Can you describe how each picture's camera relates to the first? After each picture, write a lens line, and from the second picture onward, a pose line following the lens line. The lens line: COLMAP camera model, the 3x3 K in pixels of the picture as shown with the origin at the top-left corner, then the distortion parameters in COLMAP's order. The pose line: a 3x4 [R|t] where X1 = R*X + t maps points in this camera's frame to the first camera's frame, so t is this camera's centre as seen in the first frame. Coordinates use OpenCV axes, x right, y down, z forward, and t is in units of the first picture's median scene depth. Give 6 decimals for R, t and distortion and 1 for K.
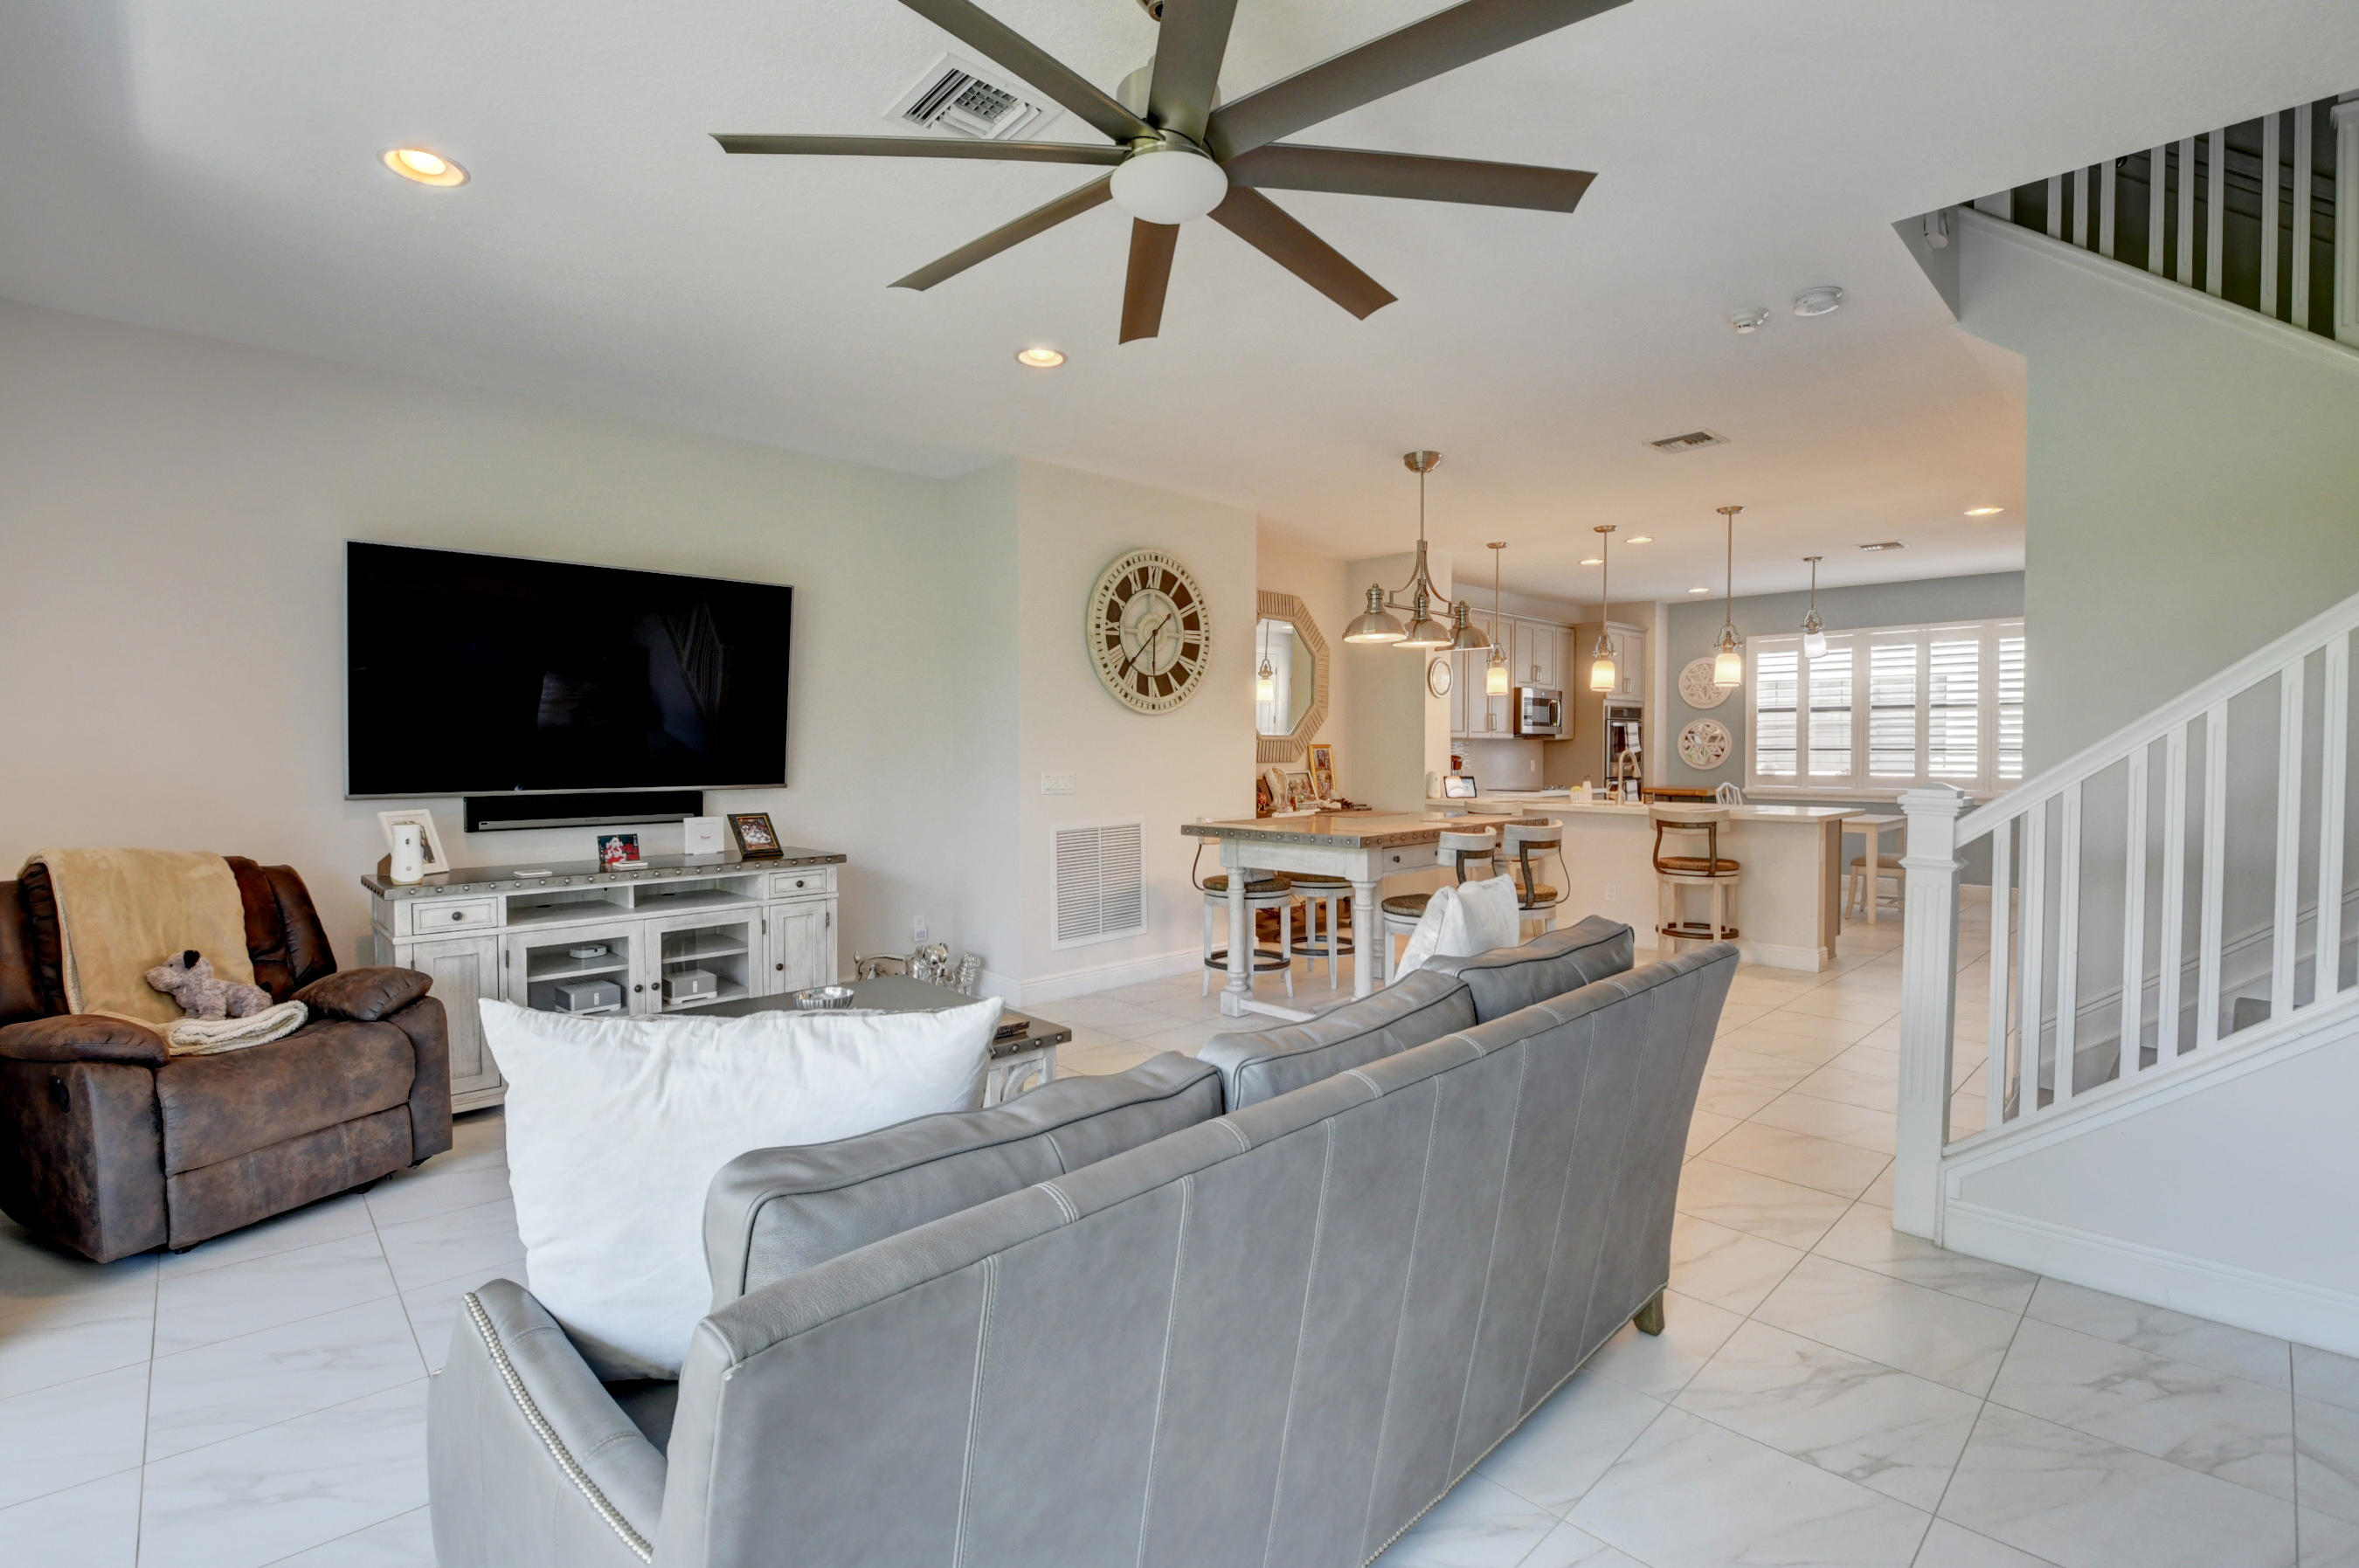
lens RADIAL K [[1020.7, 0, 1169.5], [0, 1020.7, 771.0], [0, 0, 1]] dist [-0.021187, -0.006524]
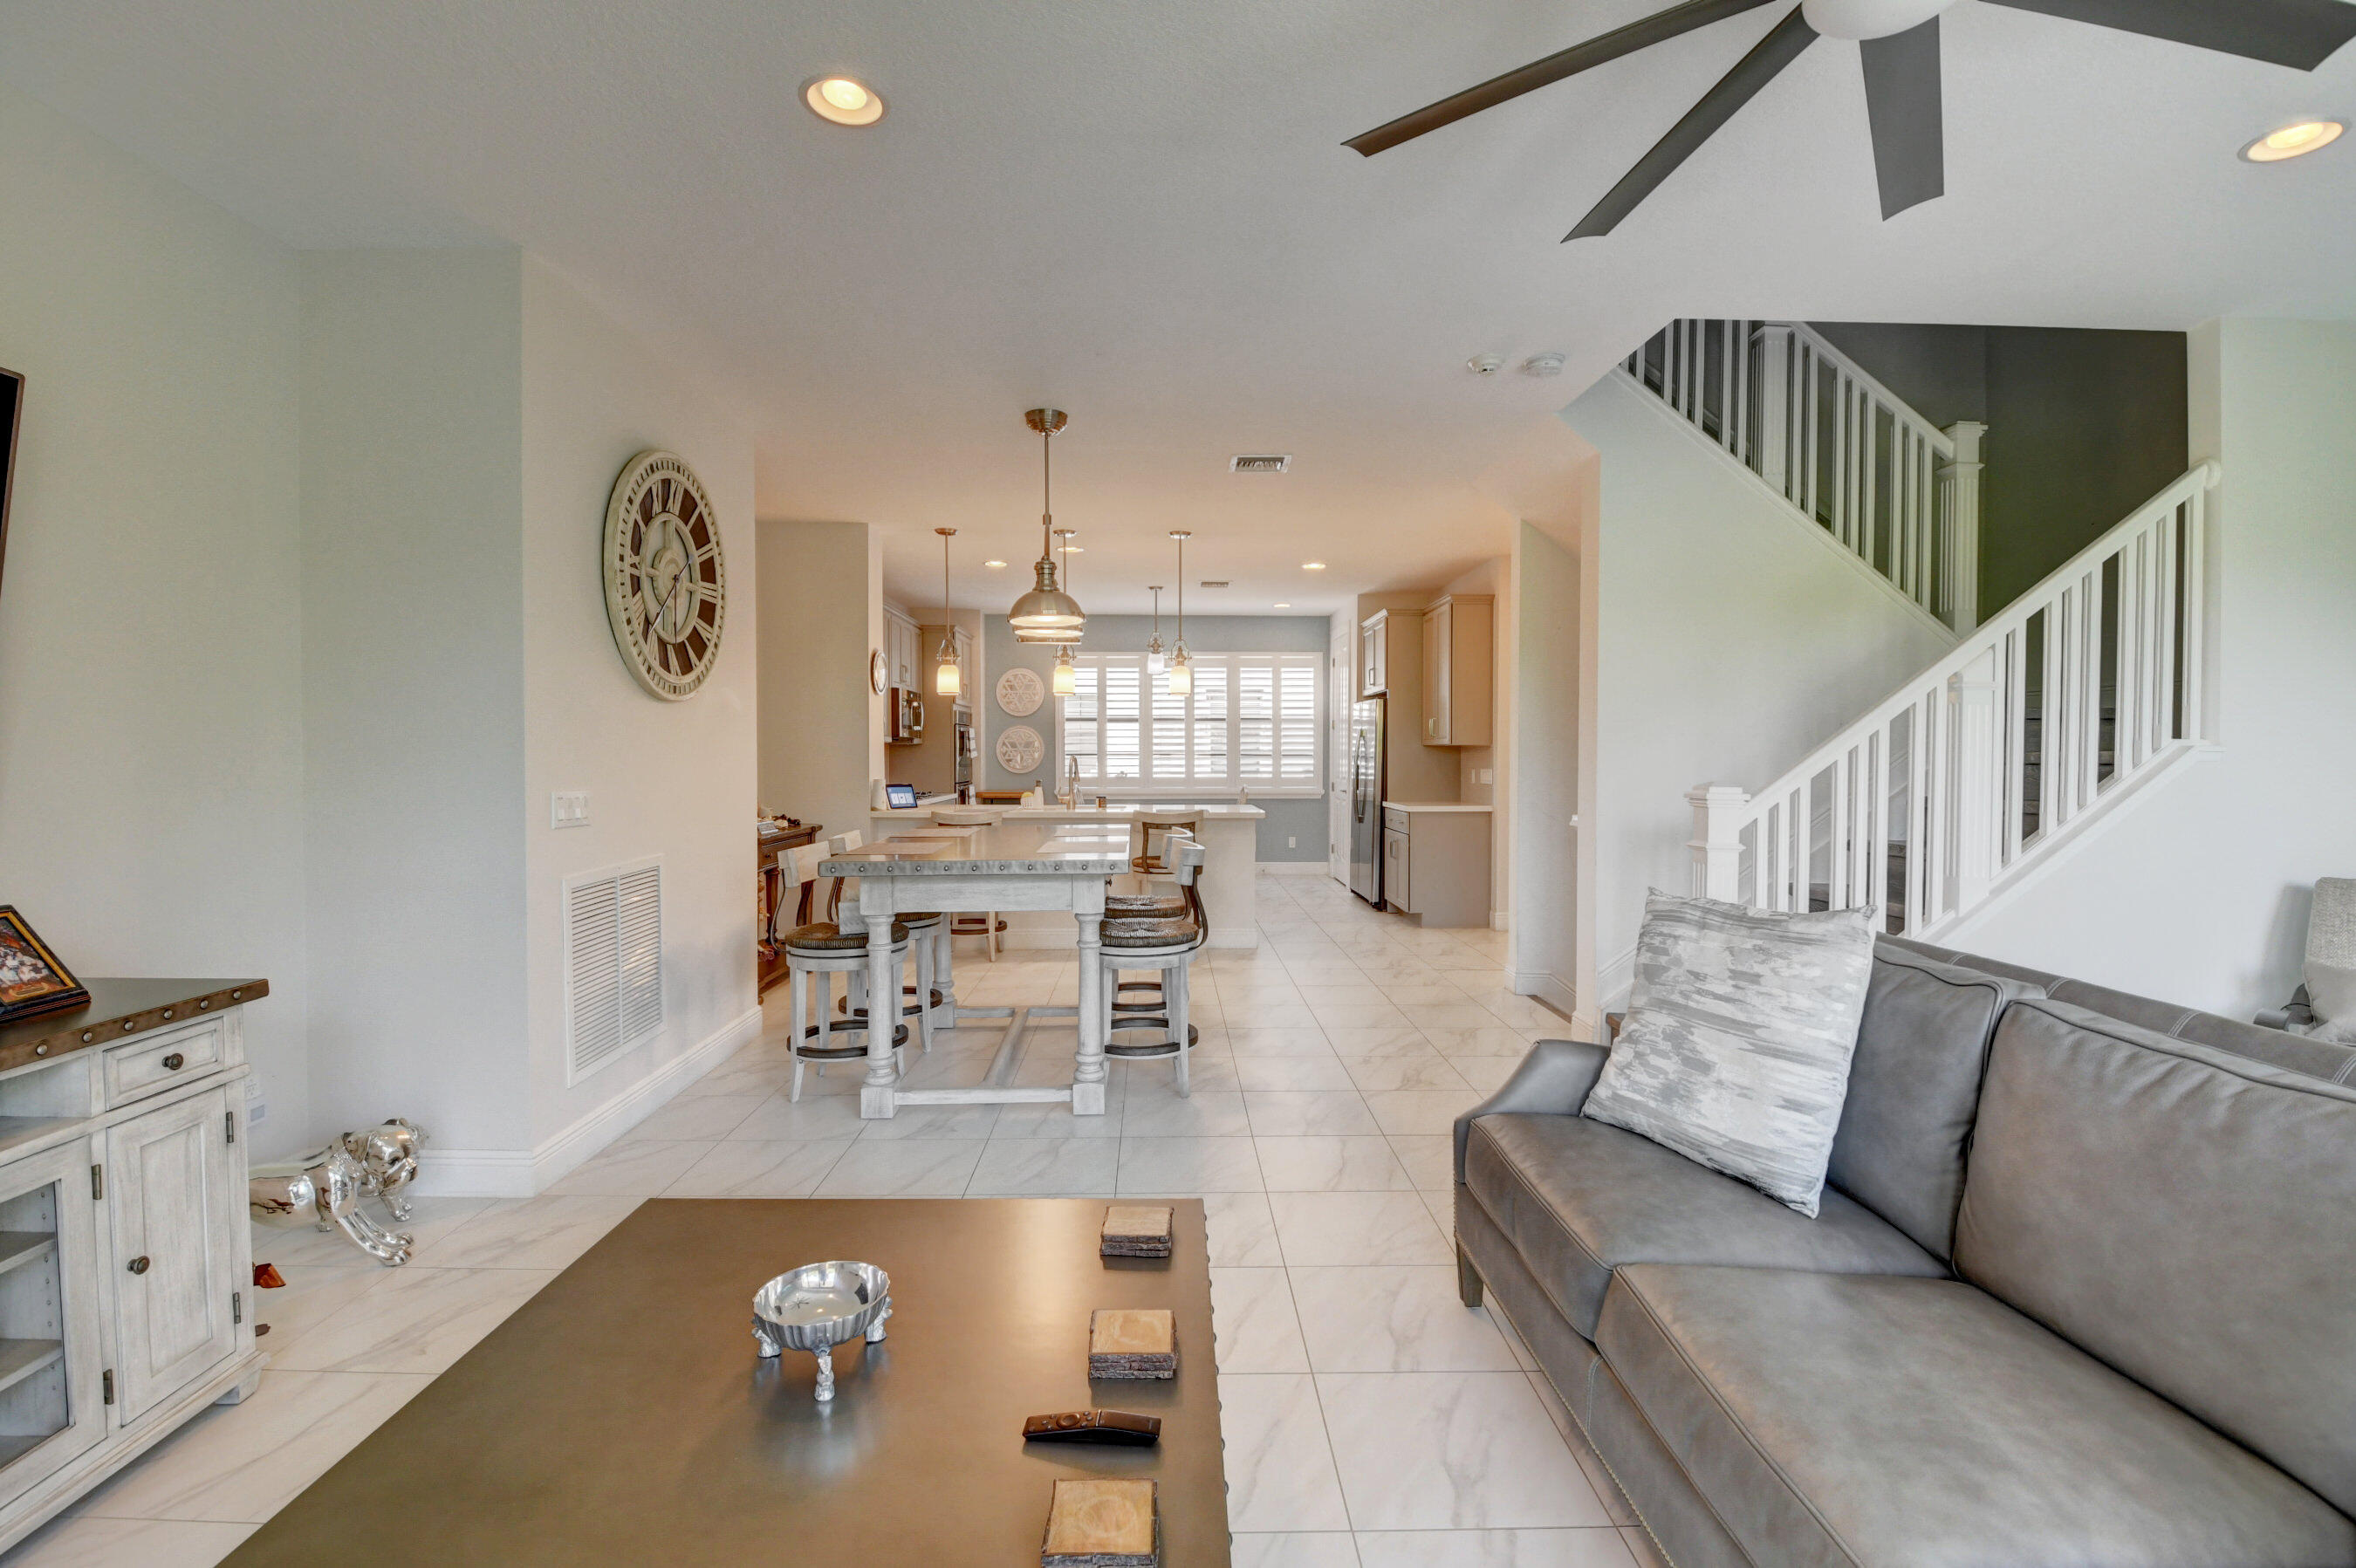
lens RADIAL K [[1019.5, 0, 1187.1], [0, 1019.5, 791.5], [0, 0, 1]] dist [-0.021187, -0.006524]
pose [[0.650263, -0.025515, 0.759280, -0.281154], [0.014944, 0.999672, 0.020795, -0.004063], [-0.759562, -0.002176, 0.650432, 0.283739]]
